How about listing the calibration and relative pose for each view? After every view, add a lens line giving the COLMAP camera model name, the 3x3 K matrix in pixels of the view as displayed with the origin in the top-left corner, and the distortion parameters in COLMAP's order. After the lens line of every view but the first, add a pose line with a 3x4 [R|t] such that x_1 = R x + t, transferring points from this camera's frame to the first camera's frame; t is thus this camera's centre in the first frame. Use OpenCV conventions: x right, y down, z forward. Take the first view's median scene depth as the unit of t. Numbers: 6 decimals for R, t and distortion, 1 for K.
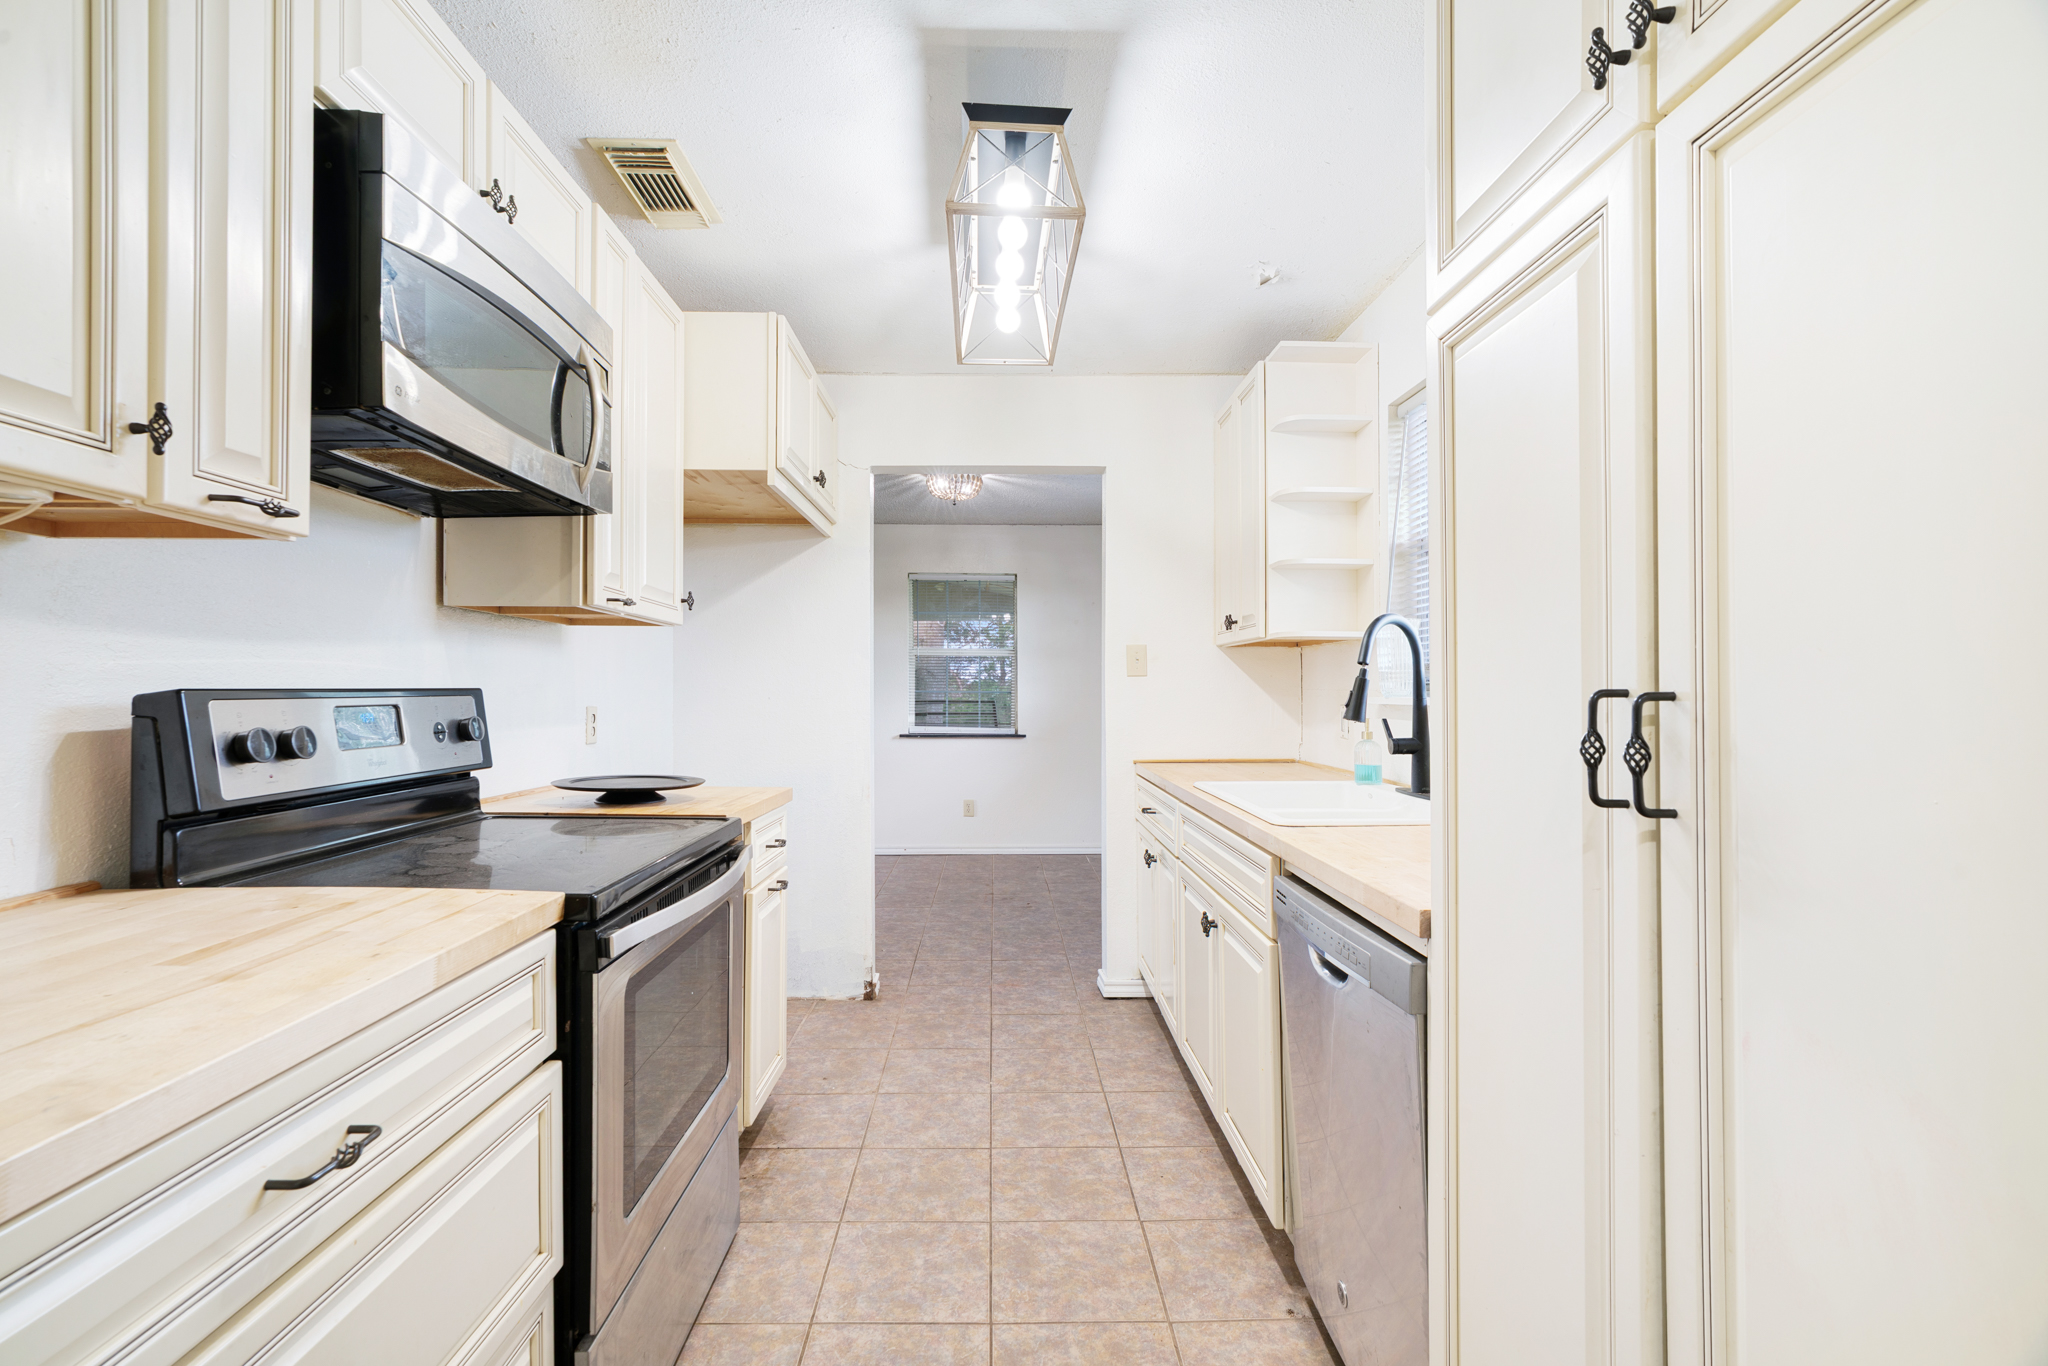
lens RADIAL K [[928.6, 0, 1013.0], [0, 928.6, 686.7], [0, 0, 1]] dist [-0.010811, 0.000364]
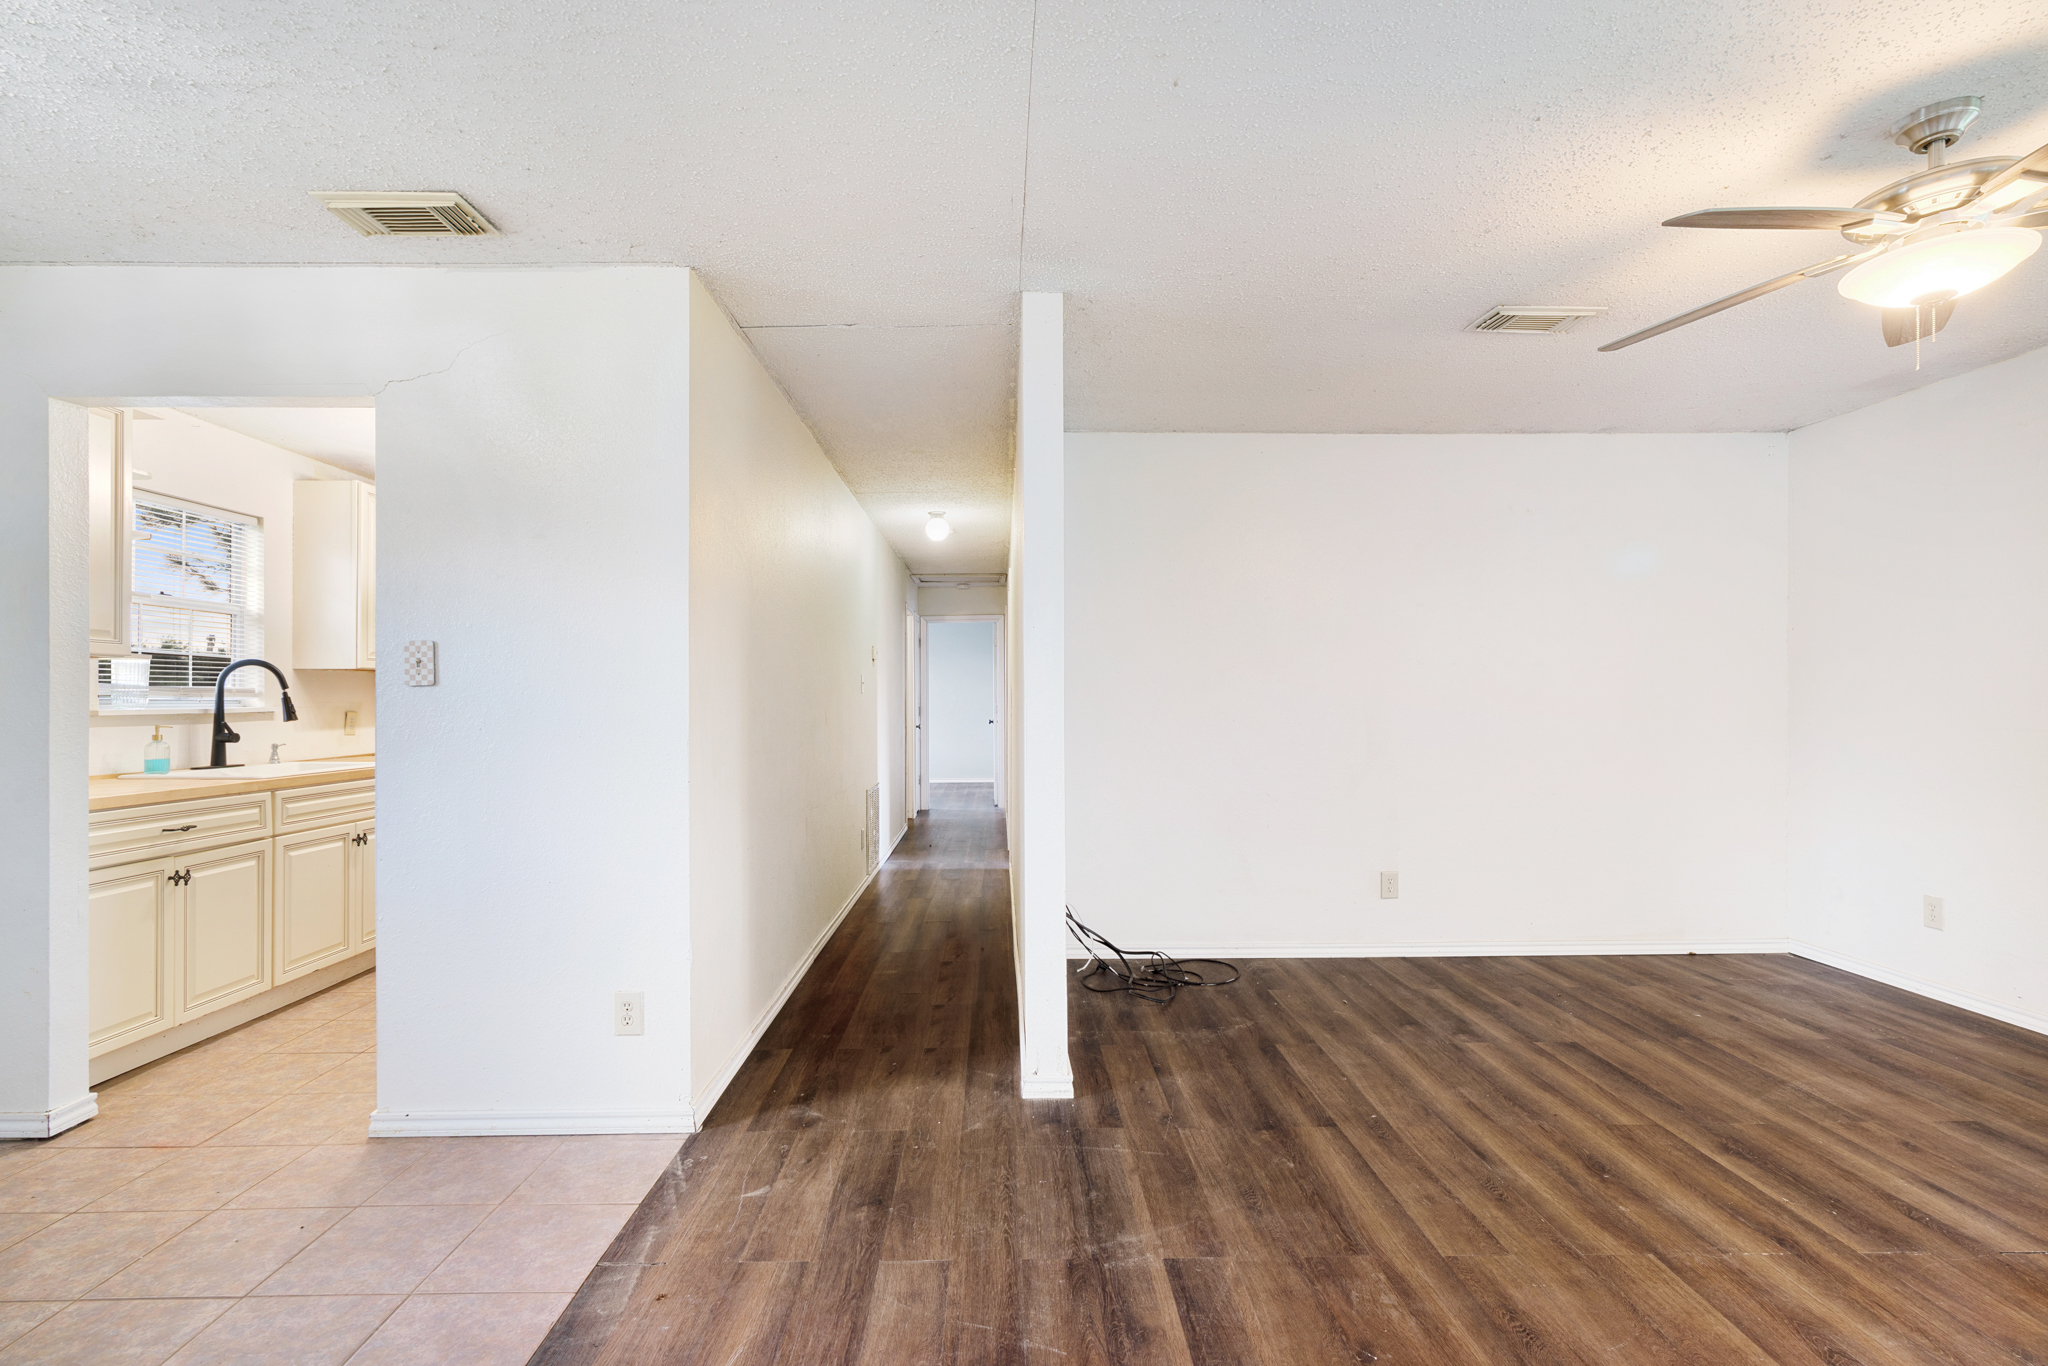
lens RADIAL K [[937.7, 0, 1017.5], [0, 937.7, 687.1], [0, 0, 1]] dist [-0.002637, 0.000550]
pose [[-0.999999, 0.000552, -0.000875, -0.693951], [0.000564, 0.999909, -0.013488, -0.000807], [0.000868, -0.013488, -0.999909, 1.888722]]
